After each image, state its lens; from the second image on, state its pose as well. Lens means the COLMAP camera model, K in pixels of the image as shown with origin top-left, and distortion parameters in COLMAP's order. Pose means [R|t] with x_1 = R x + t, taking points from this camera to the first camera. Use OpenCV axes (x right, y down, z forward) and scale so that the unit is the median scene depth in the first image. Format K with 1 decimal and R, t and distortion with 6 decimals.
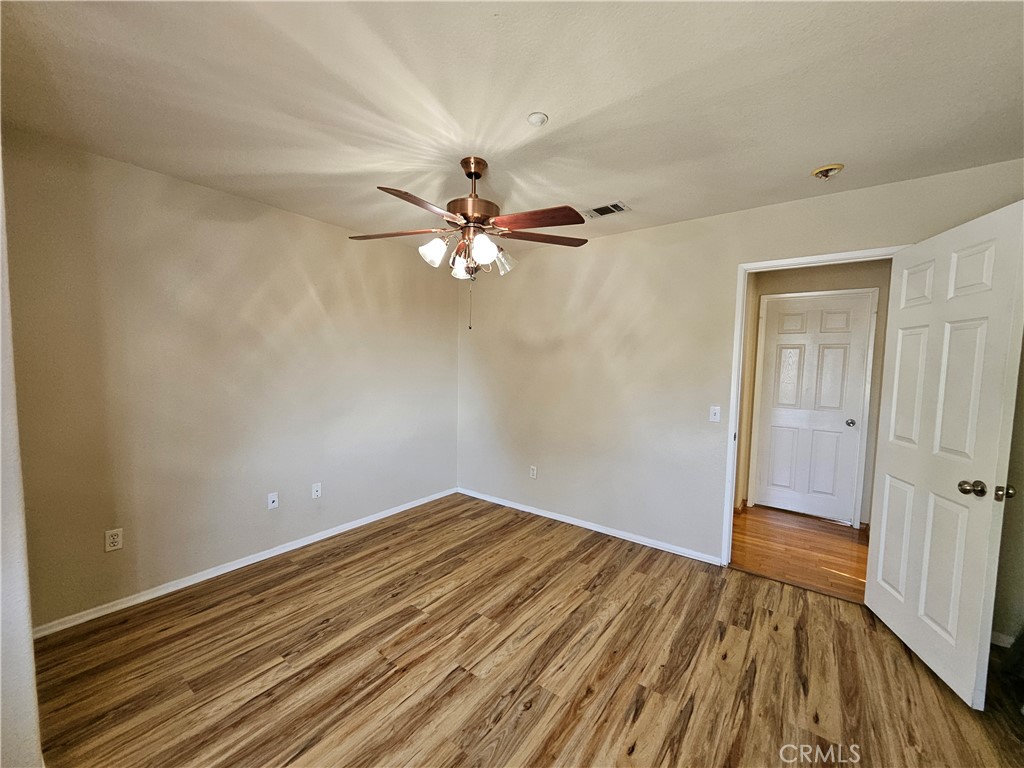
lens RADIAL K [[404.4, 0, 513.4], [0, 404.4, 387.5], [0, 0, 1]] dist [-0.002358, 0.001949]
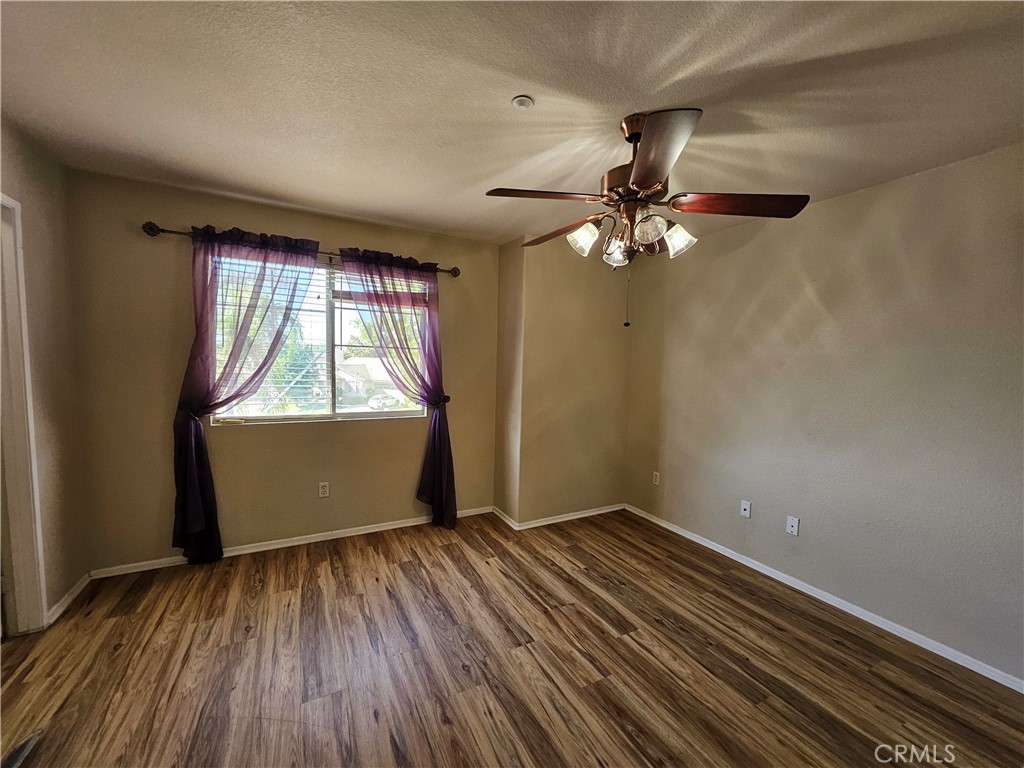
lens RADIAL K [[404.4, 0, 513.2], [0, 404.4, 385.8], [0, 0, 1]] dist [-0.002358, 0.001949]
pose [[-0.426824, 0.024656, -0.903998, 0.782905], [-0.089500, 0.993569, 0.069356, -0.061818], [0.899895, 0.110511, -0.421872, 1.211313]]
